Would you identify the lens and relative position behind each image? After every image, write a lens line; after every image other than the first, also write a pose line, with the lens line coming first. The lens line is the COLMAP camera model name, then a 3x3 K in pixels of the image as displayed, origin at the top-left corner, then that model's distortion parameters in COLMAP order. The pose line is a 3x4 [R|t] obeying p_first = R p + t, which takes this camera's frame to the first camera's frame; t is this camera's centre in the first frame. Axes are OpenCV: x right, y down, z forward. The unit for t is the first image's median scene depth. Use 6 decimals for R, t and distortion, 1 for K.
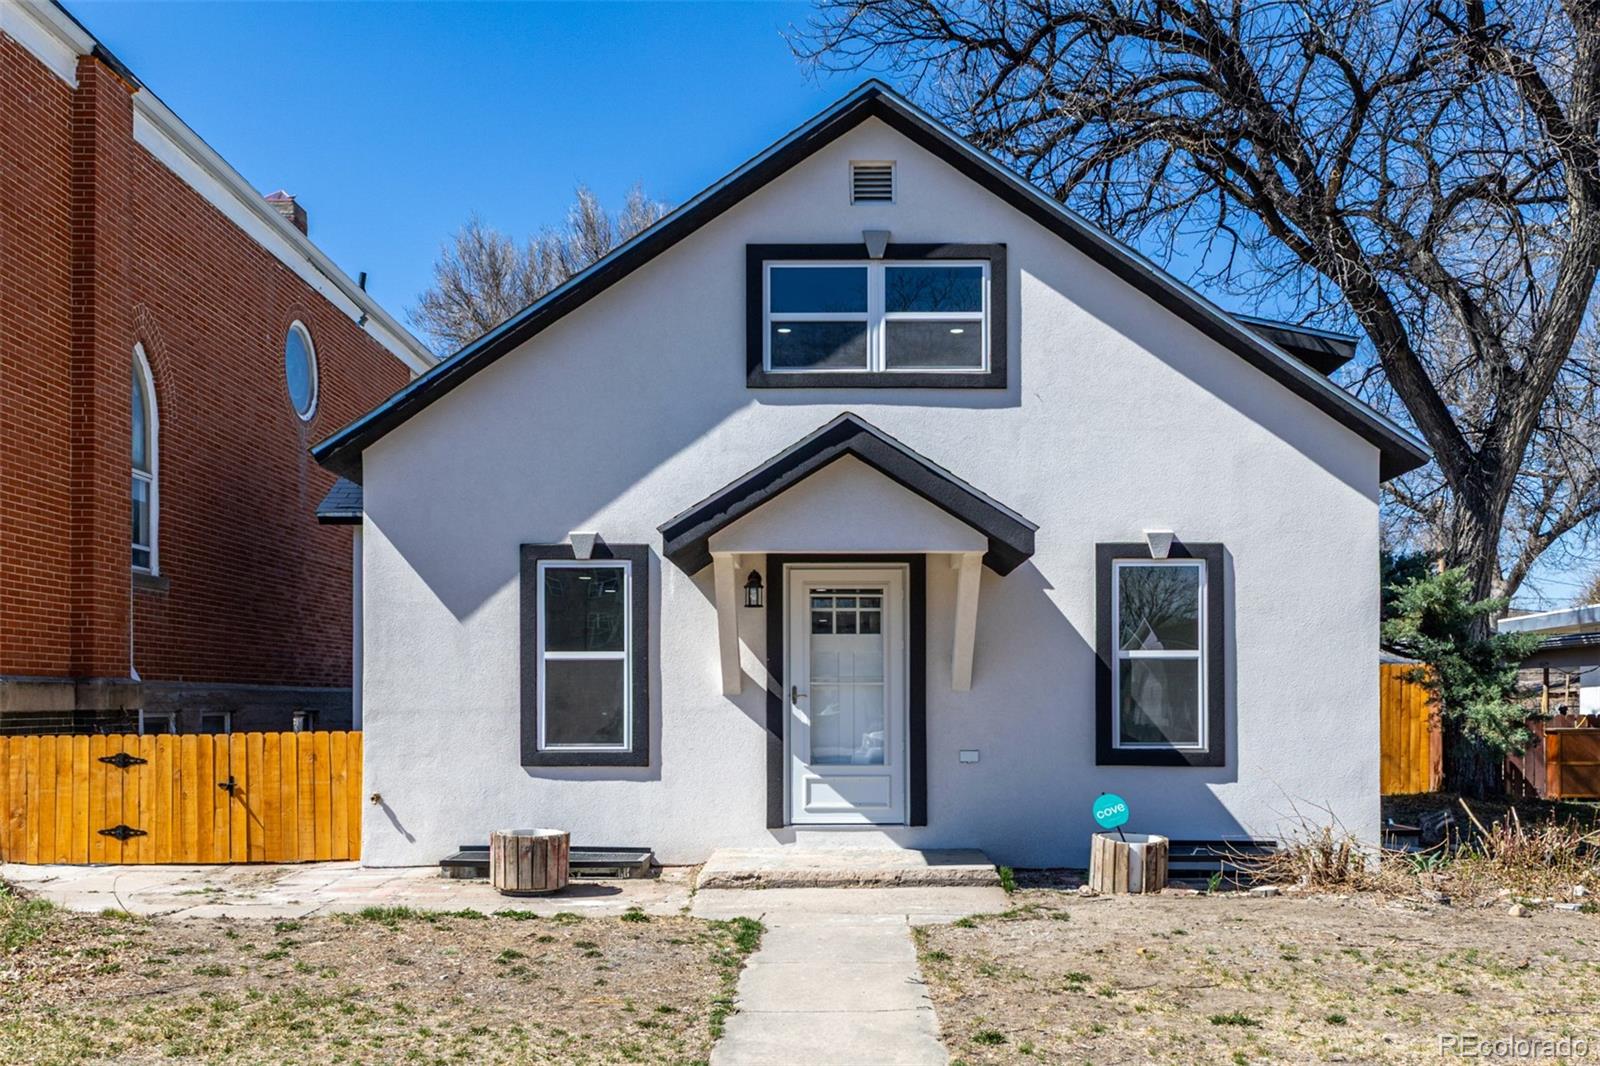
lens RADIAL K [[1306.2, 0, 800.0], [0, 1306.2, 533.0], [0, 0, 1]] dist [0.005216, 0.002851]
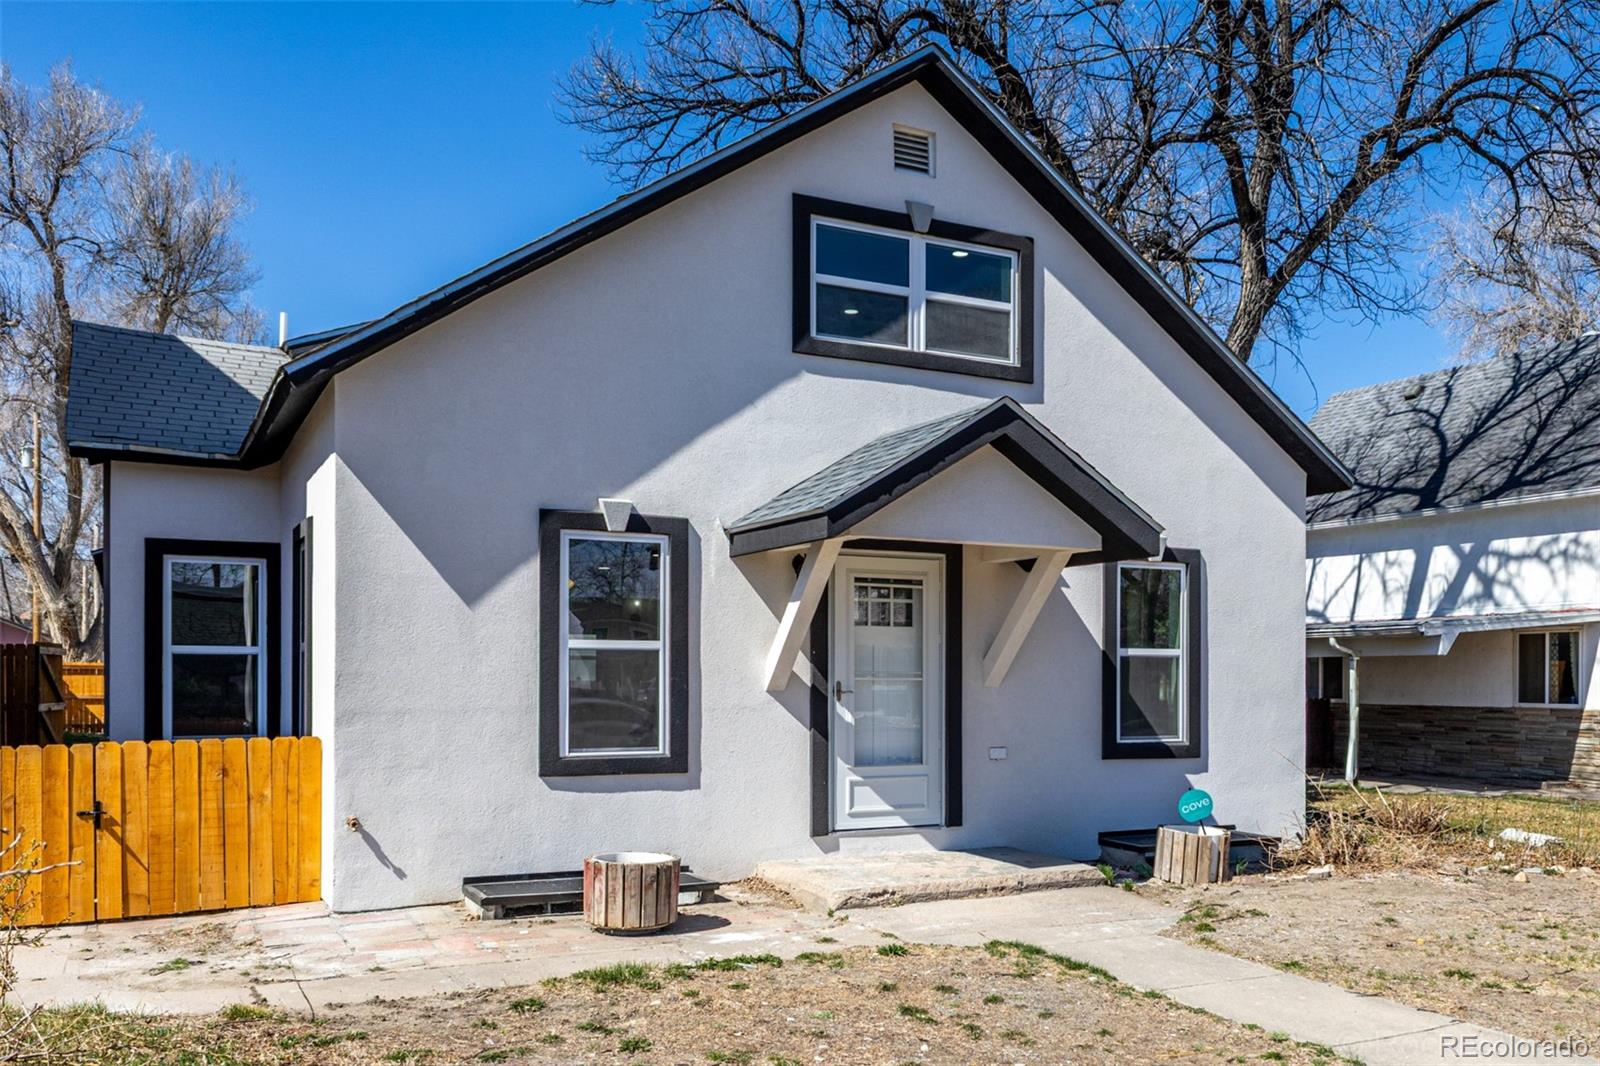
lens RADIAL K [[1306.2, 0, 800.0], [0, 1306.2, 533.0], [0, 0, 1]] dist [0.005216, 0.002851]
pose [[0.888916, 0.054254, 0.454846, -0.451793], [-0.062944, 0.998009, 0.003971, 0.010248], [-0.453725, -0.032160, 0.890561, 0.191262]]
